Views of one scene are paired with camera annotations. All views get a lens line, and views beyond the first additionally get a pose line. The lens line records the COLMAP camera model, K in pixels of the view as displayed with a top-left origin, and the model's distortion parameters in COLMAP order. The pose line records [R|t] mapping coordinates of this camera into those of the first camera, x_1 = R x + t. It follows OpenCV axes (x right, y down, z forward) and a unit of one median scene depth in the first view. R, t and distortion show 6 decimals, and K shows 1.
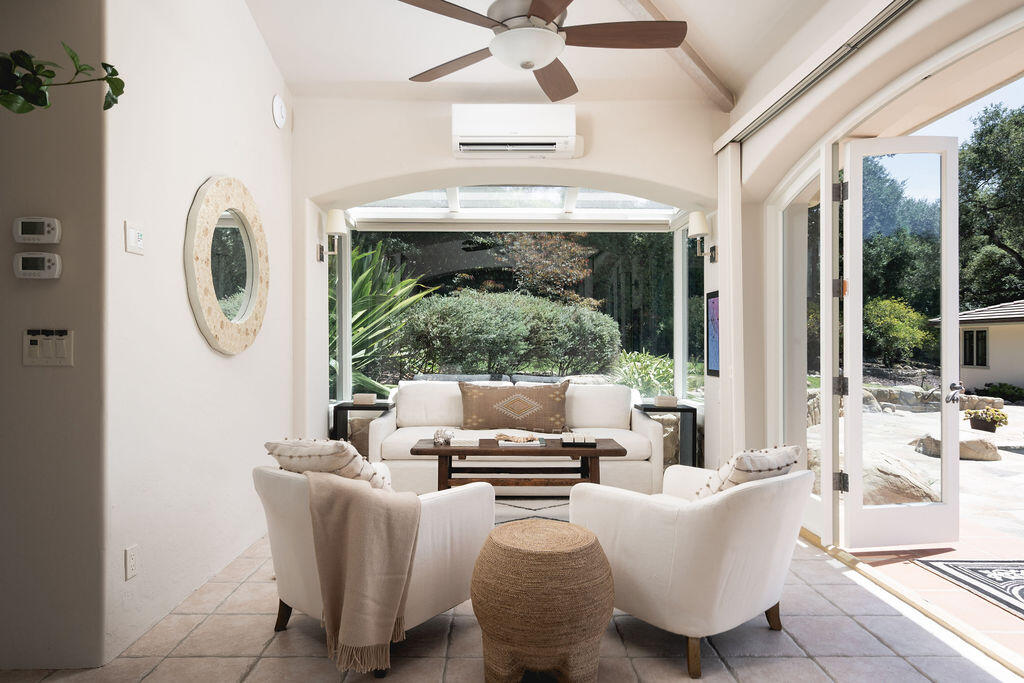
lens RADIAL K [[609.3, 0, 515.9], [0, 609.3, 343.4], [0, 0, 1]] dist [0.006830, 0.004141]
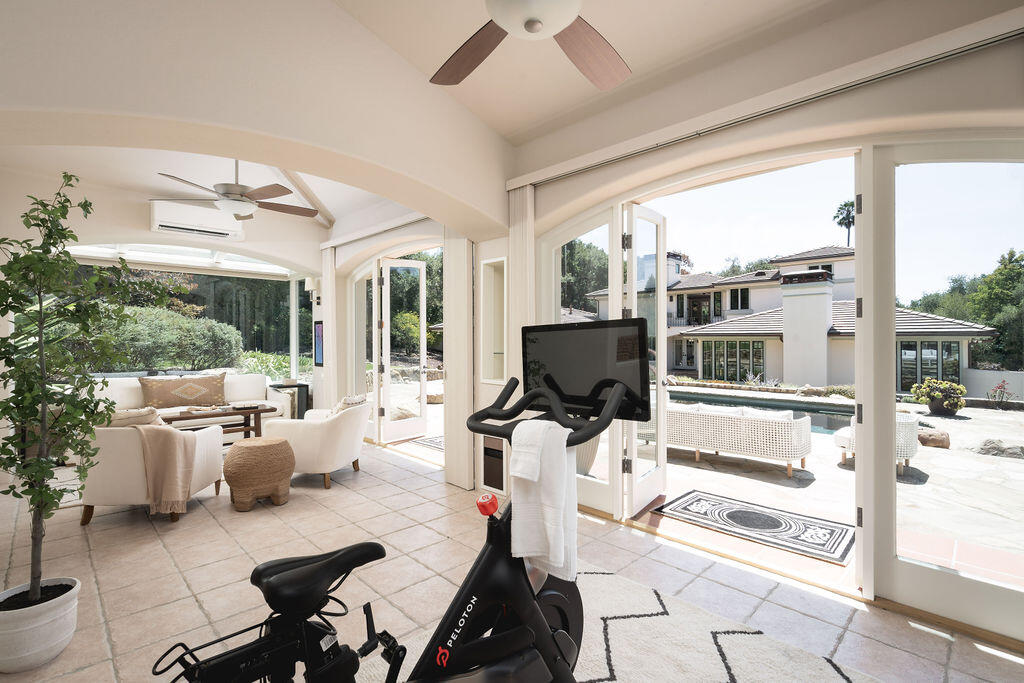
lens RADIAL K [[472.8, 0, 513.4], [0, 472.8, 340.3], [0, 0, 1]] dist [-0.015902, -0.000364]
pose [[0.723931, -0.002577, 0.689867, -0.231283], [-0.001256, 0.999986, 0.005053, -0.032841], [-0.689871, -0.004525, 0.723918, -0.435124]]
